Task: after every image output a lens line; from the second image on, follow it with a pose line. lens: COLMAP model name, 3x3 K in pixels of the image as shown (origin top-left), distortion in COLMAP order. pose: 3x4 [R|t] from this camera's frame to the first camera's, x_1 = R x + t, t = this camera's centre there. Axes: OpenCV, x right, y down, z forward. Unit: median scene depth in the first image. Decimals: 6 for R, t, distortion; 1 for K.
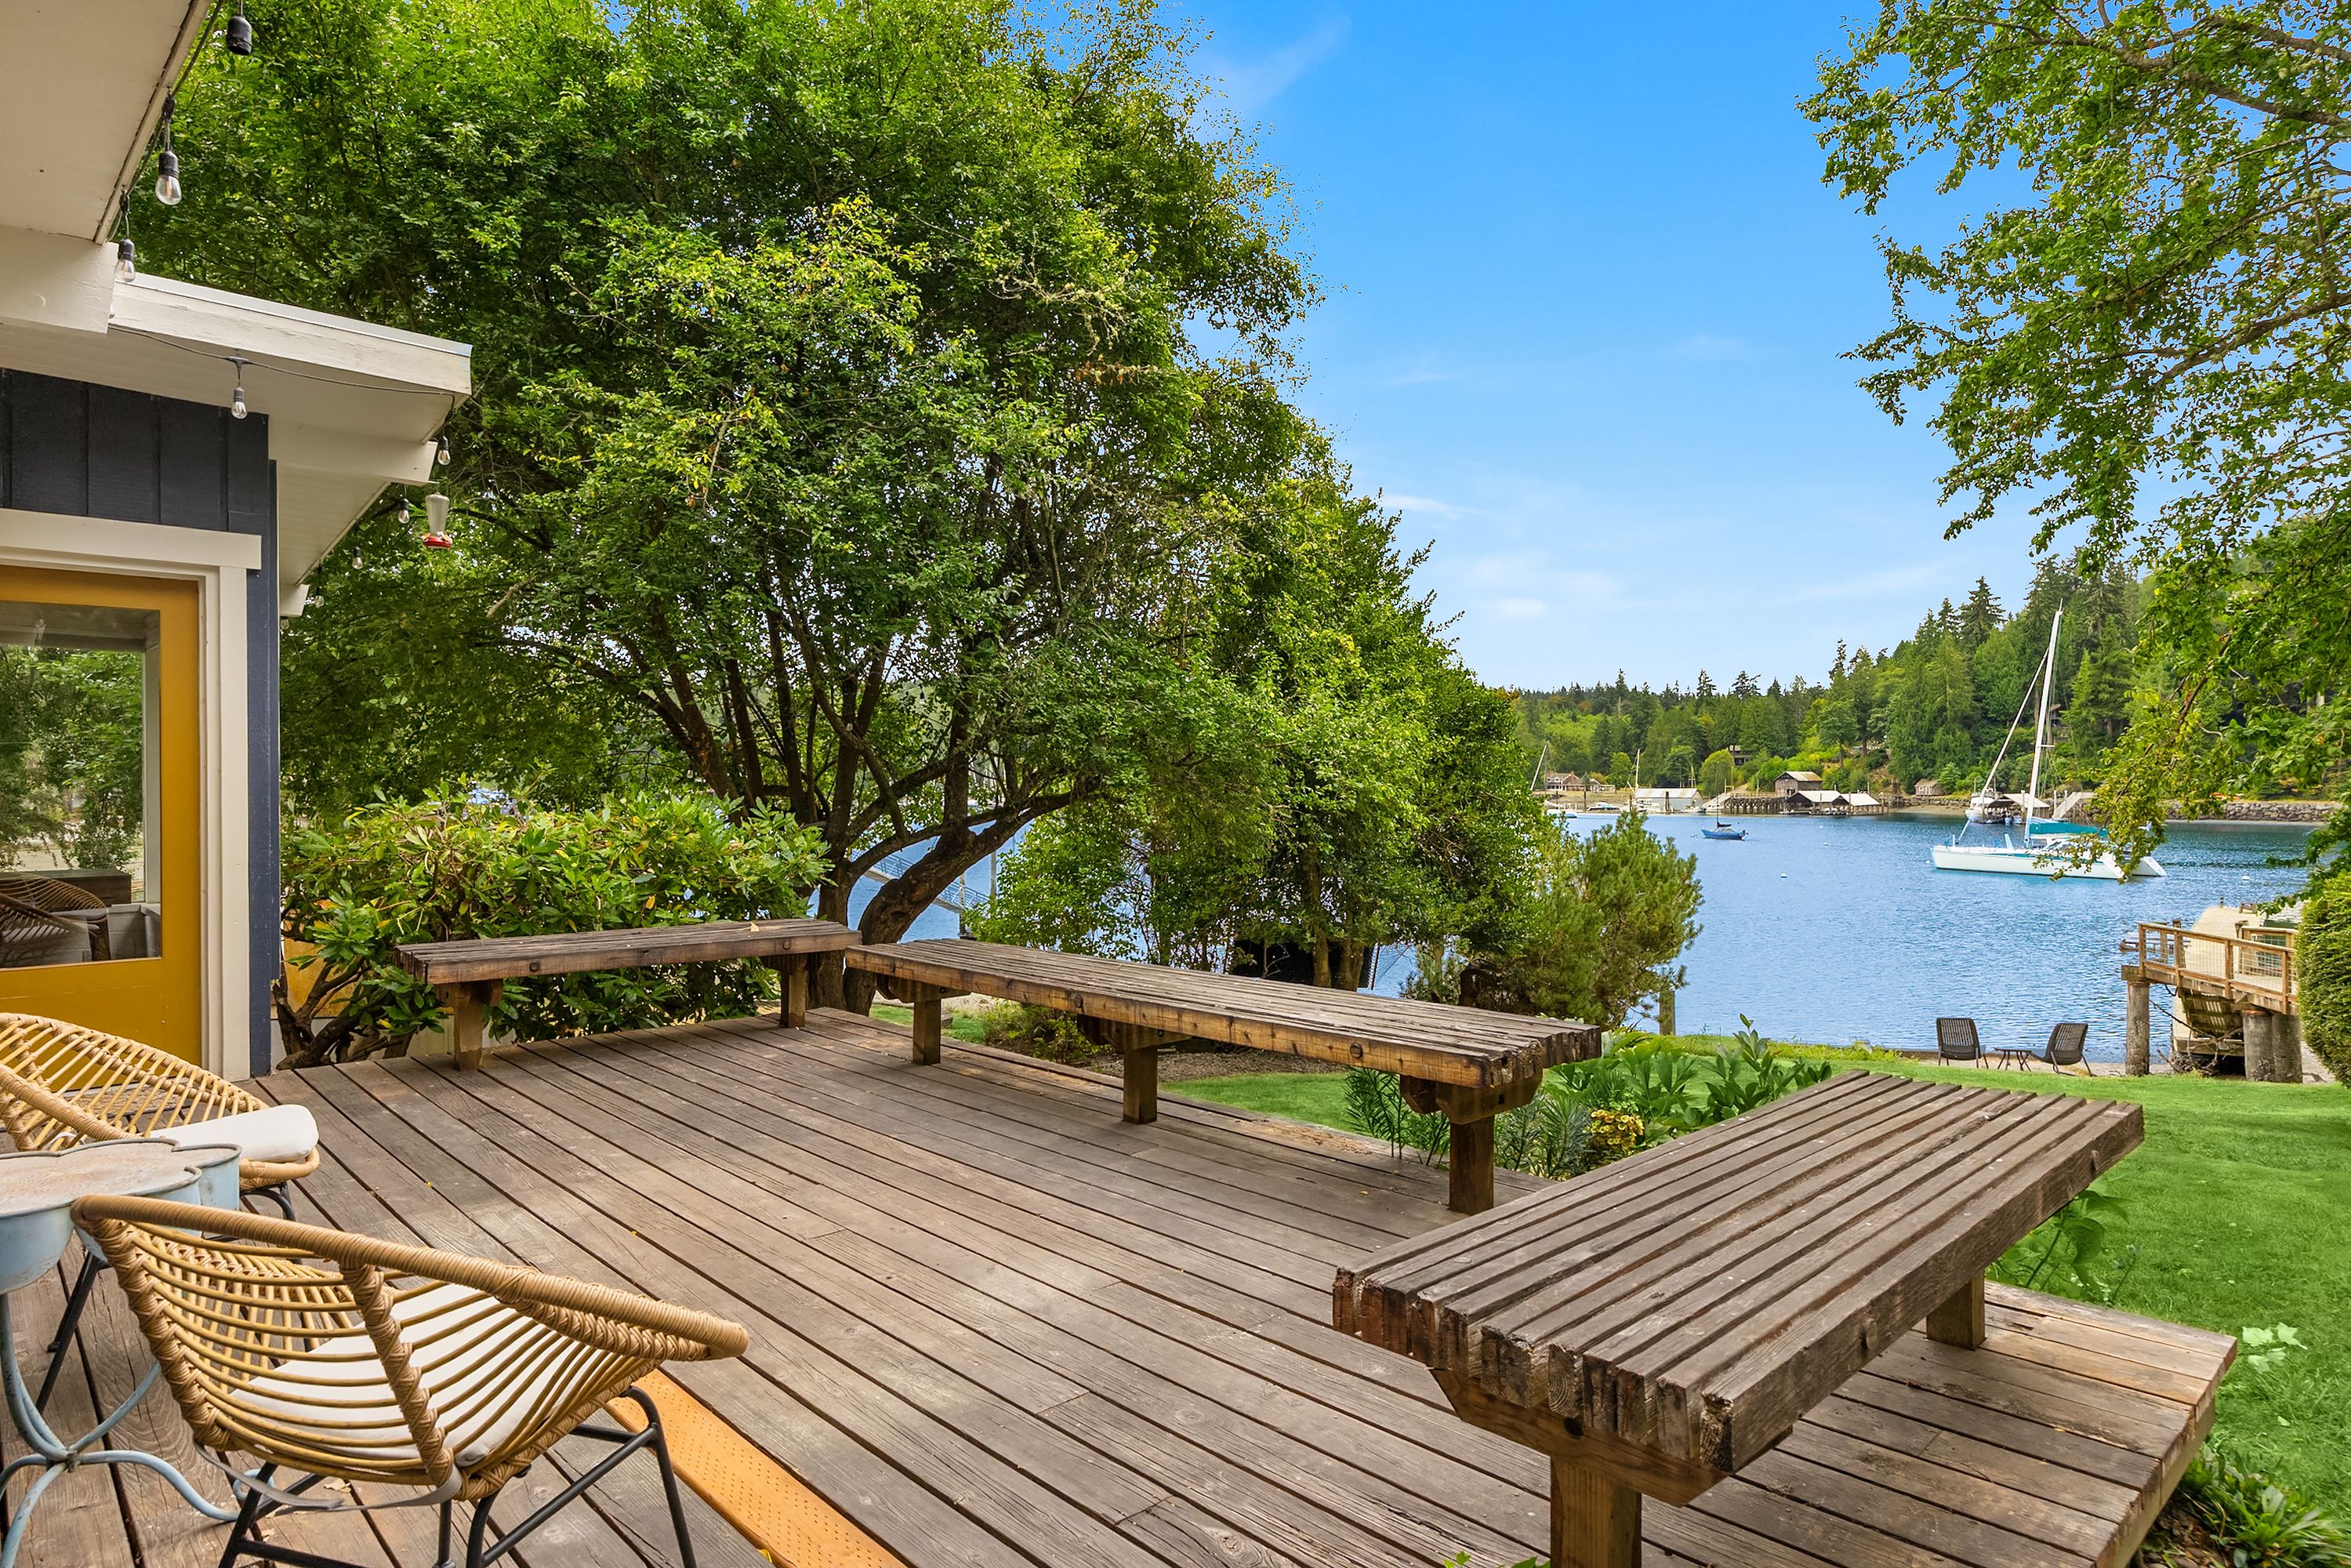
lens RADIAL K [[1338.9, 0, 1166.2], [0, 1338.9, 787.4], [0, 0, 1]] dist [0.002045, 0.003412]
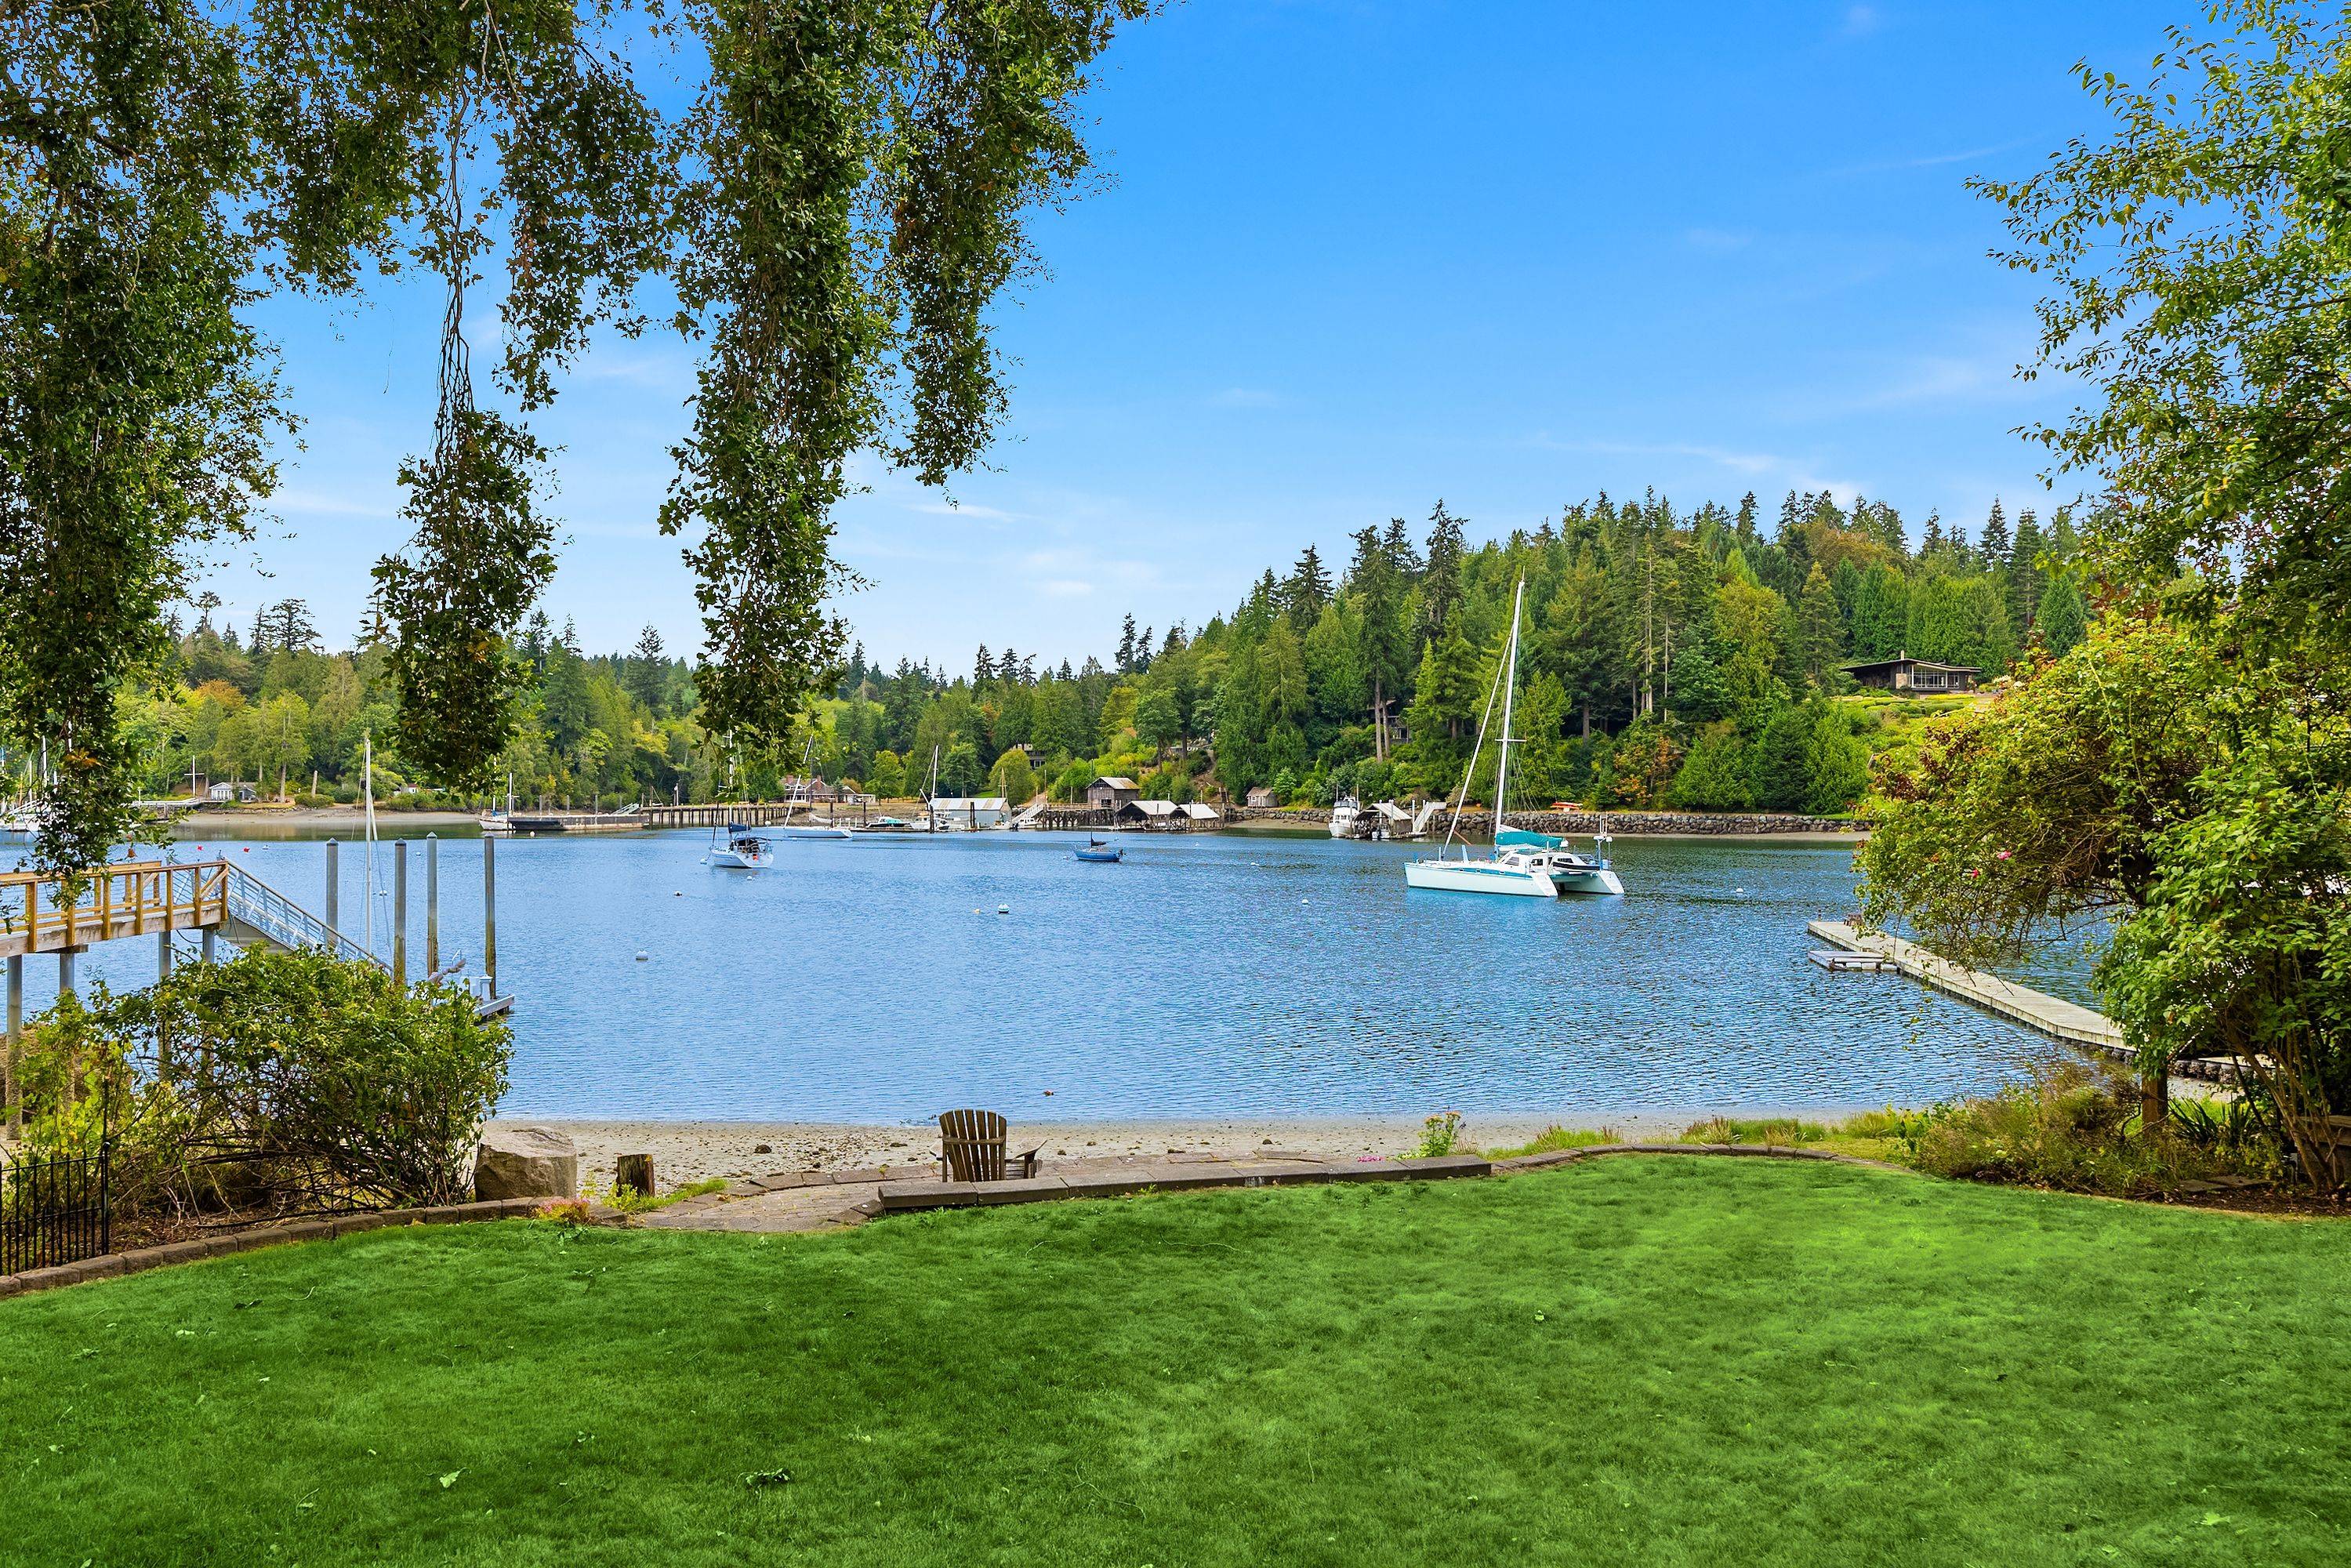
lens RADIAL K [[1865.0, 0, 1165.2], [0, 1865.0, 779.1], [0, 0, 1]] dist [0.006704, -0.001599]
pose [[0.870713, 0.006504, 0.491749, -0.787773], [-0.000678, 0.999927, -0.012026, 0.046128], [-0.491791, 0.010138, 0.870654, 0.534018]]
